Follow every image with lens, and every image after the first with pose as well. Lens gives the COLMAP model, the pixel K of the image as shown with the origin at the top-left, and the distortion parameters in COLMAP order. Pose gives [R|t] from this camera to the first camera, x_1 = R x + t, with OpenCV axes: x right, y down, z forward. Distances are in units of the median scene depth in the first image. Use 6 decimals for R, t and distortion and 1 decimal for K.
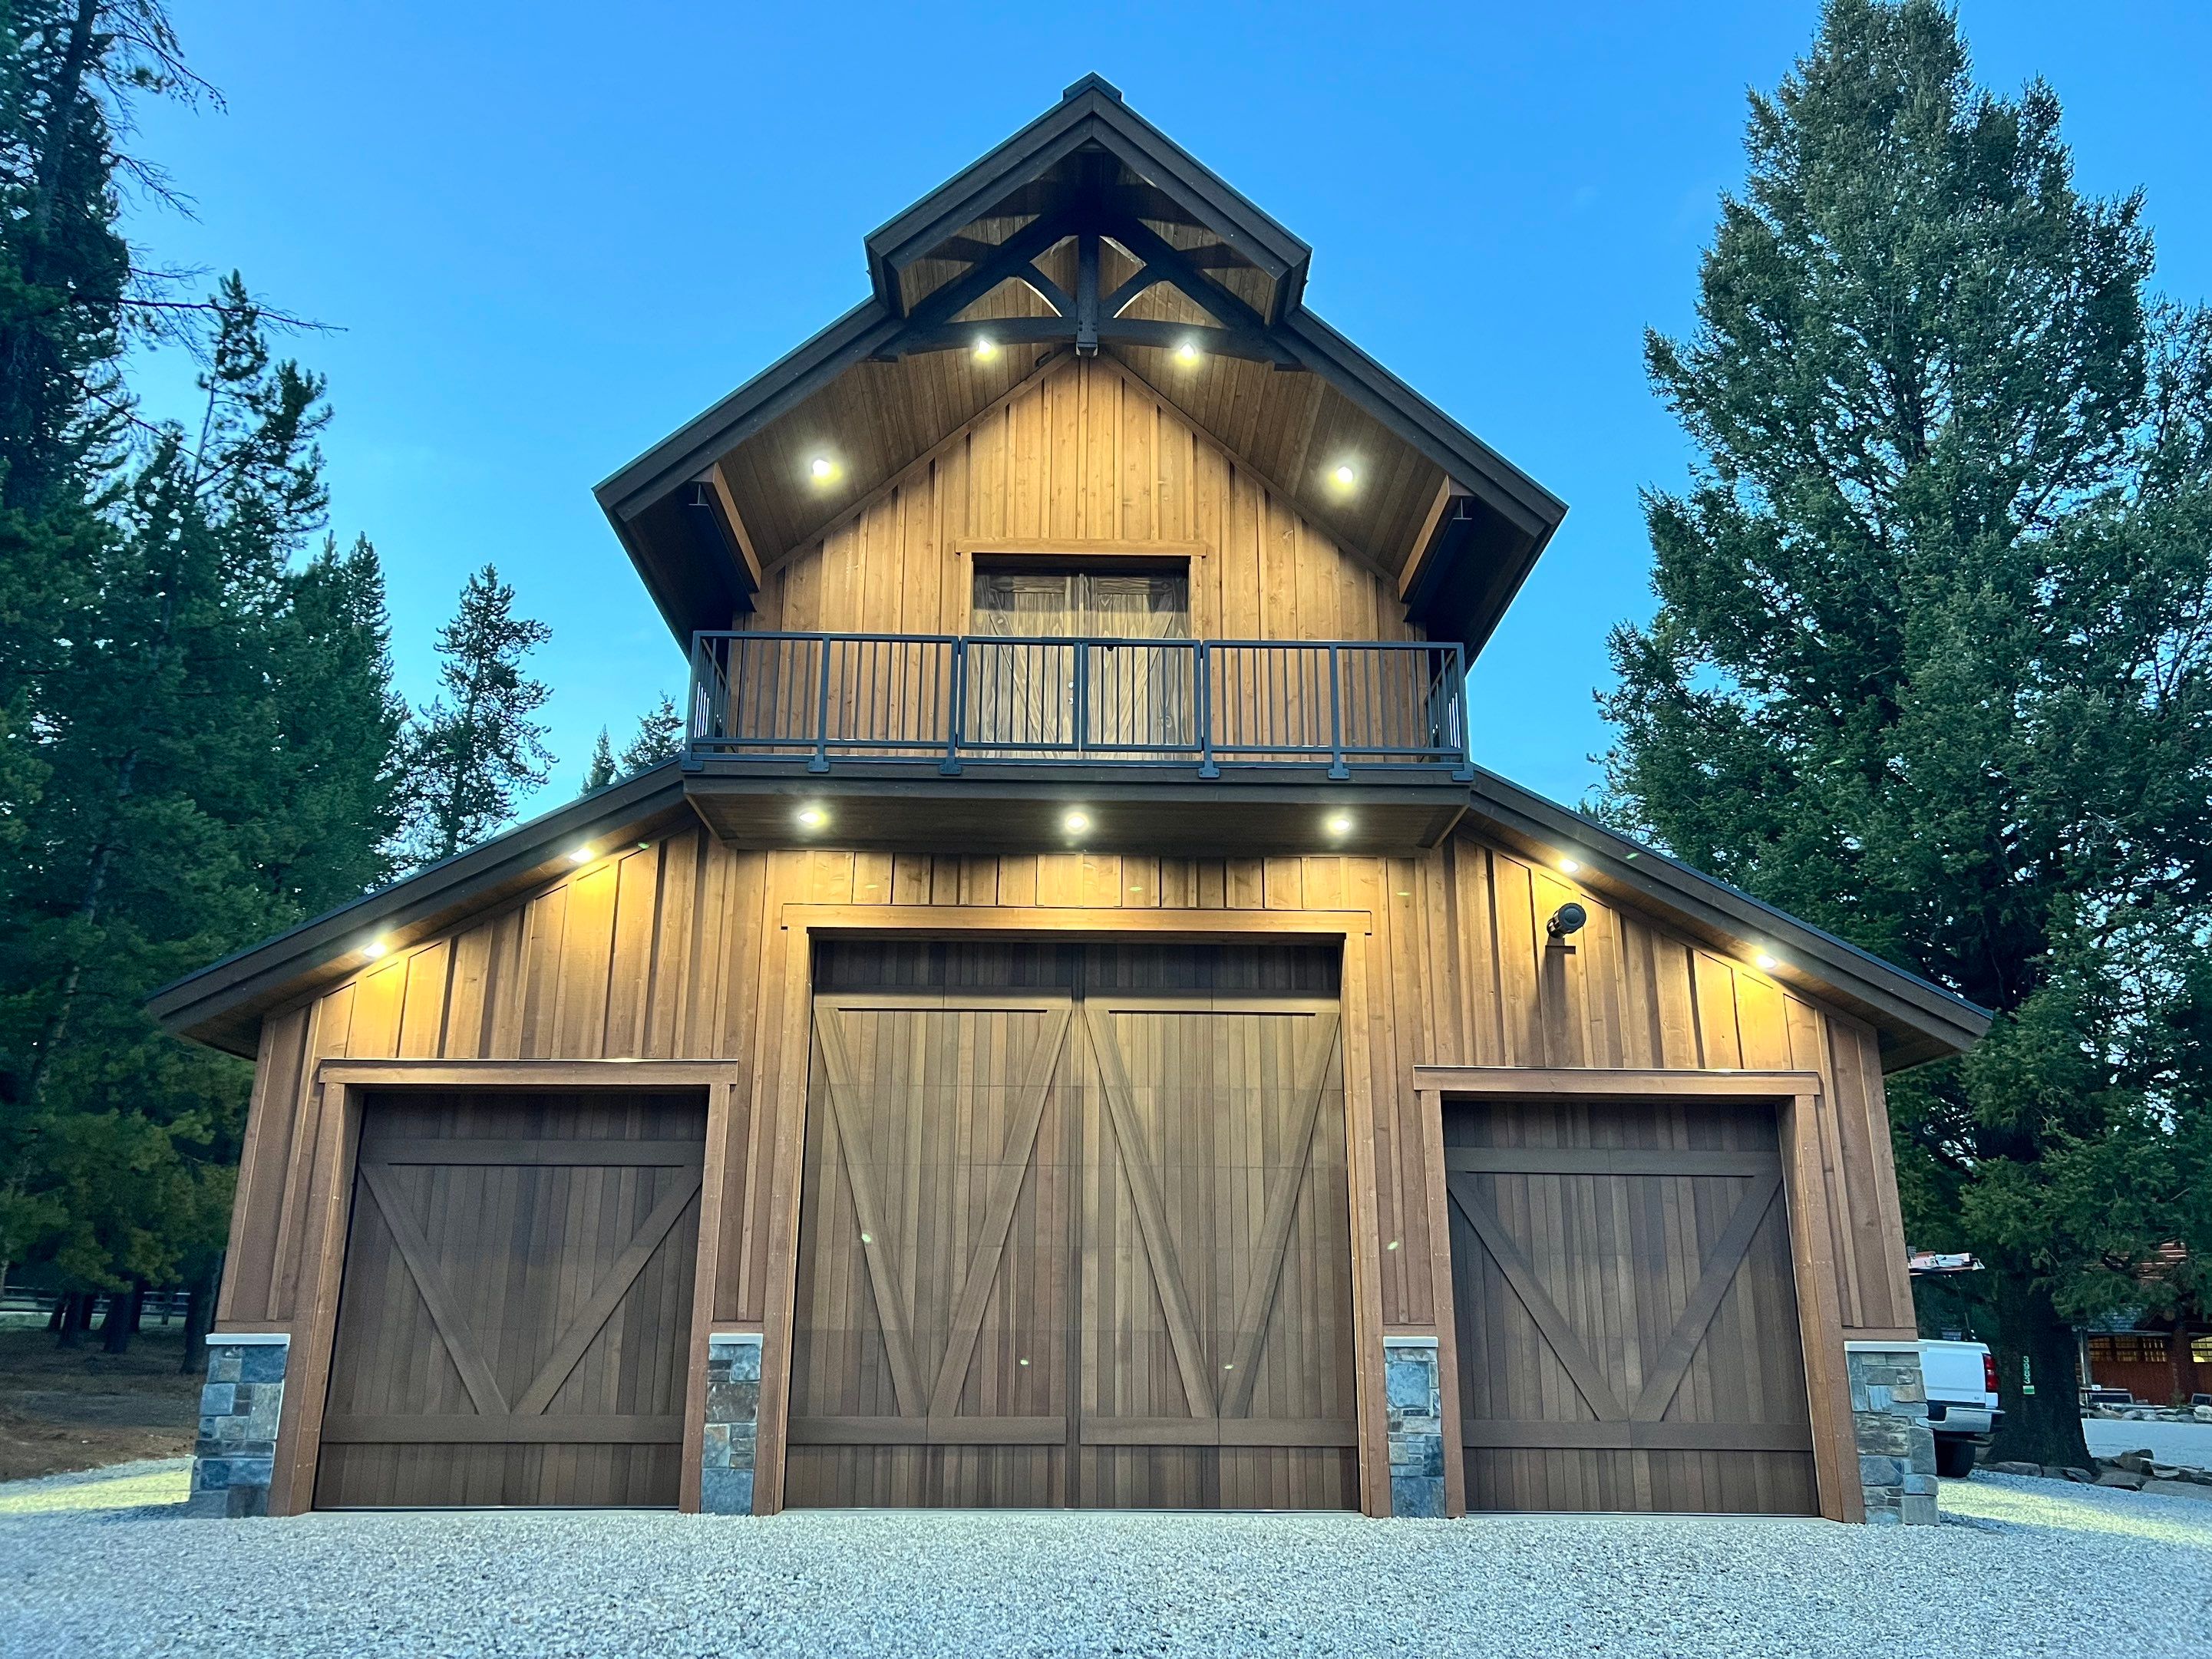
lens RADIAL K [[1668.4, 0, 1106.0], [0, 1668.4, 829.5], [0, 0, 1]] dist [0.039414, -0.059232]
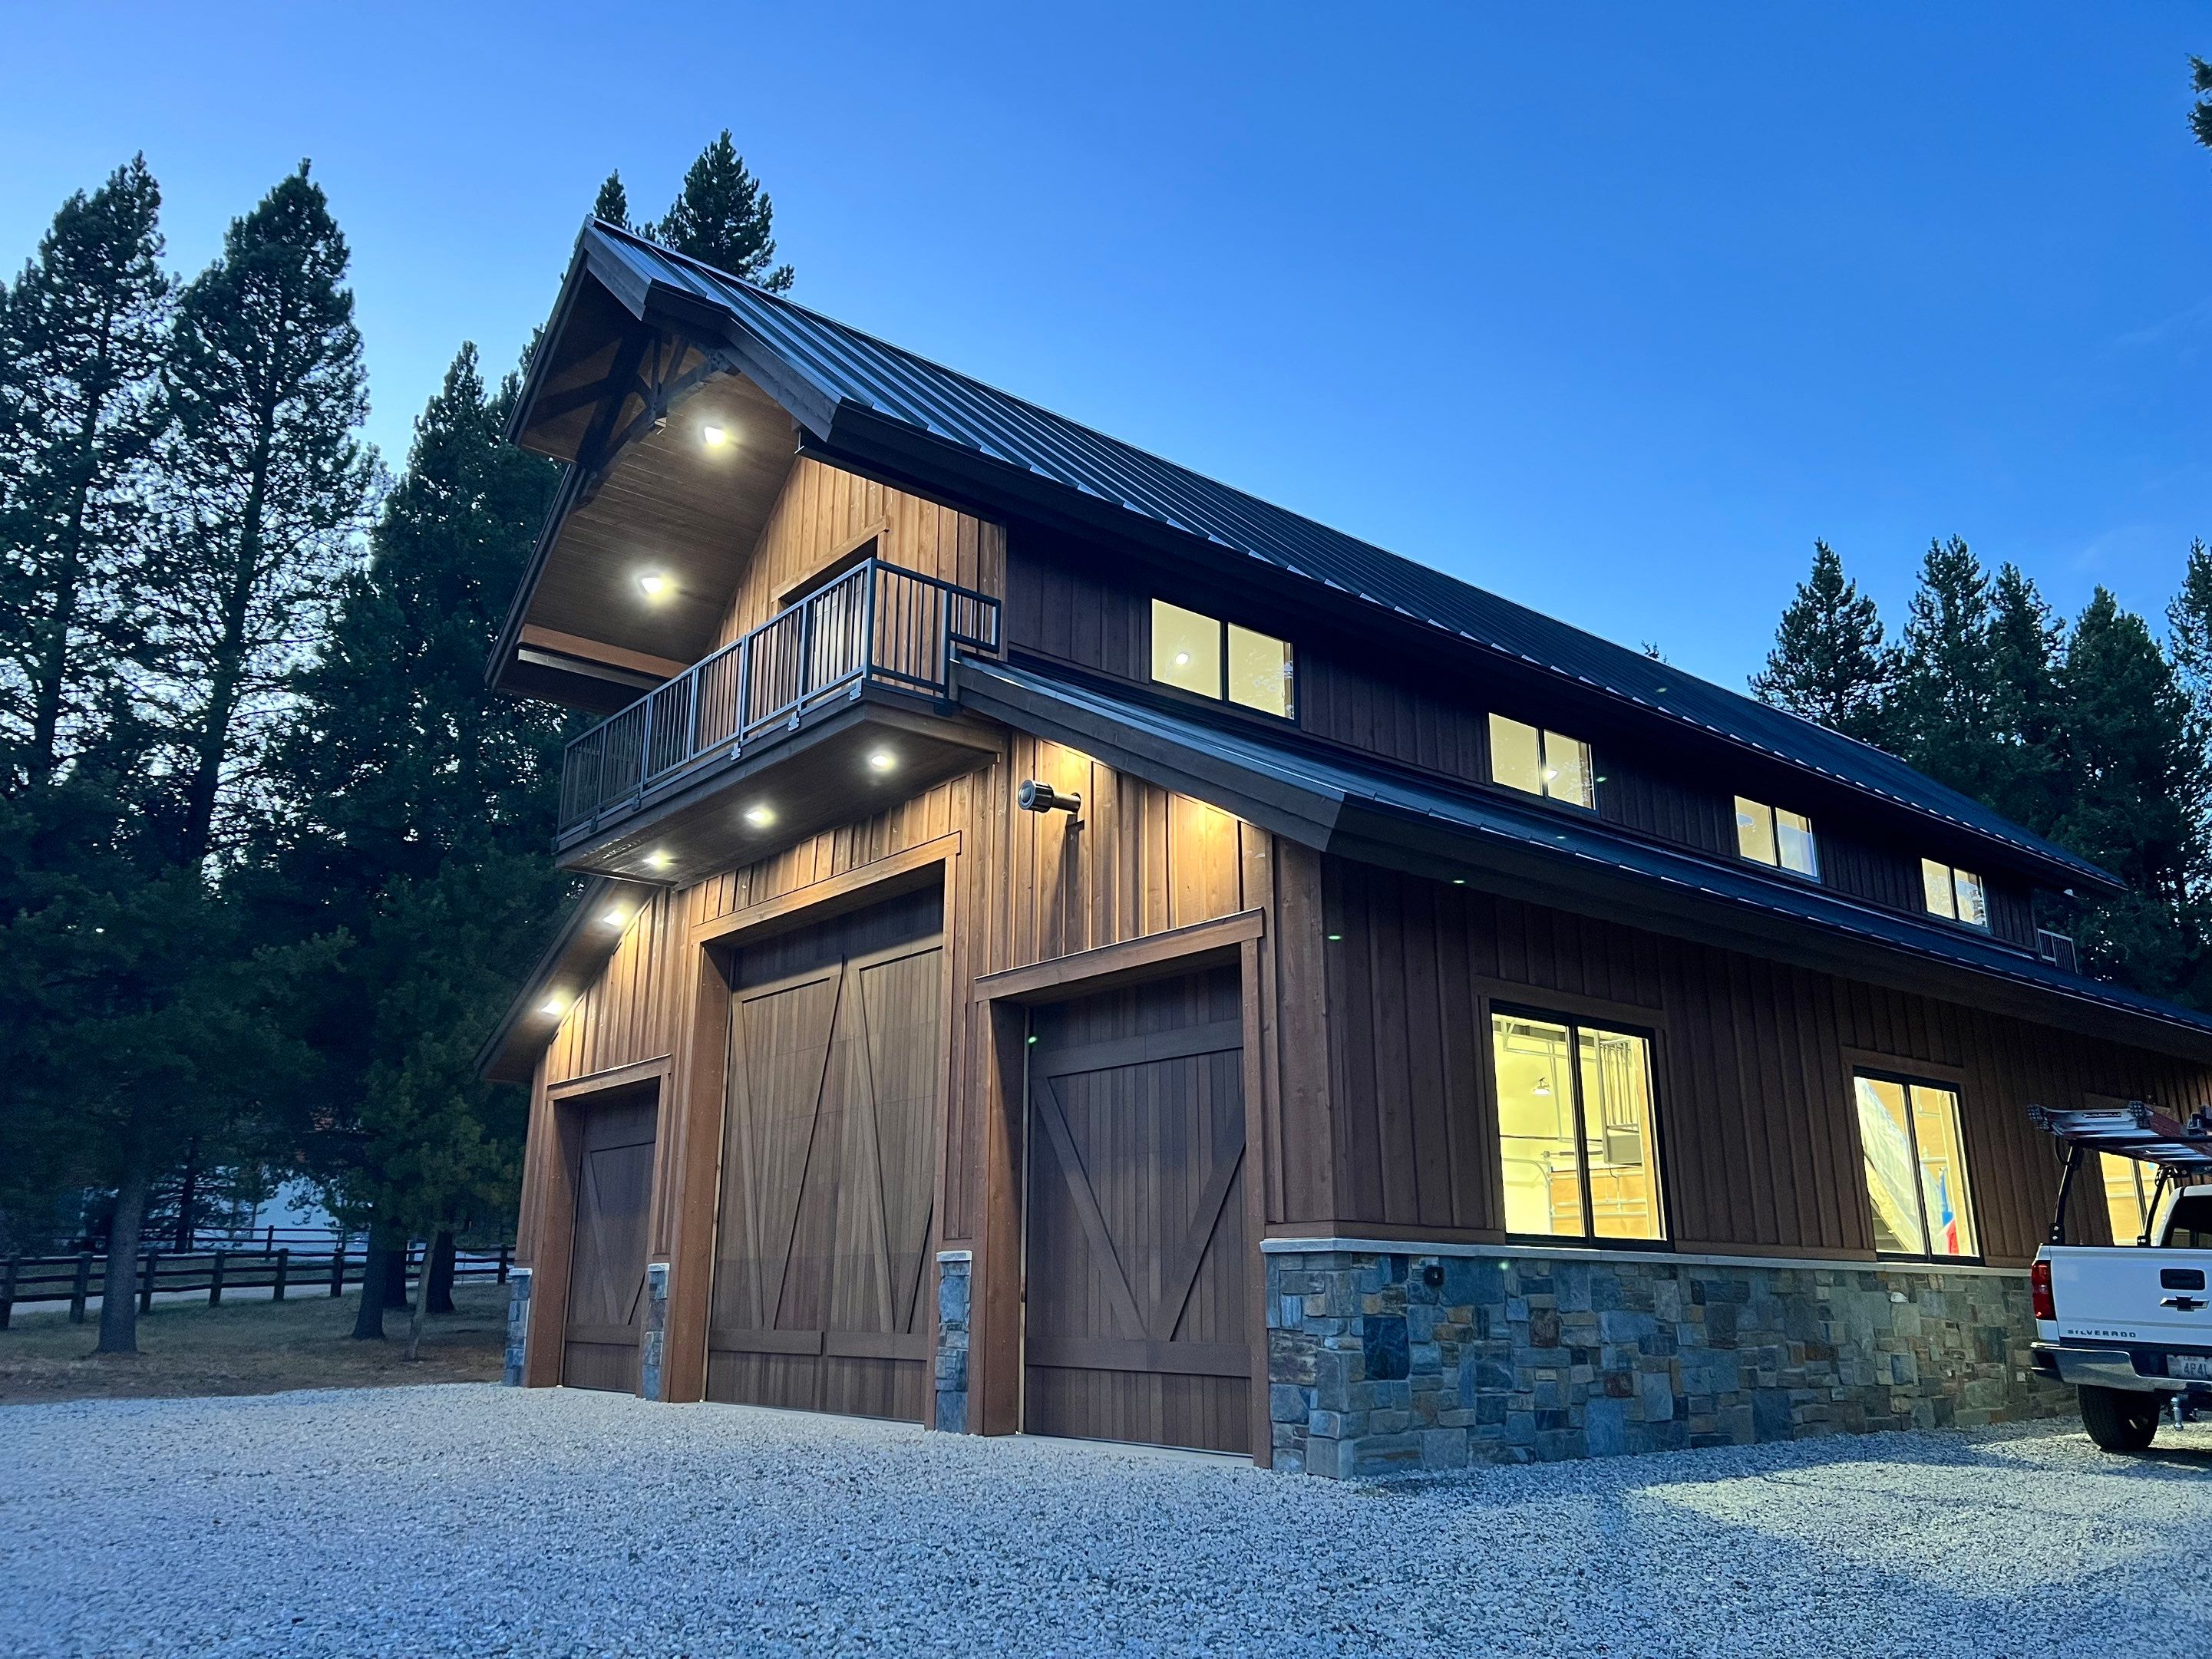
lens RADIAL K [[1668.4, 0, 1106.0], [0, 1668.4, 829.5], [0, 0, 1]] dist [0.039414, -0.059232]
pose [[0.612905, -0.220406, -0.758794, 1.014666], [0.228159, 0.968769, -0.097106, 0.172948], [0.756499, -0.113609, 0.644051, 0.447624]]
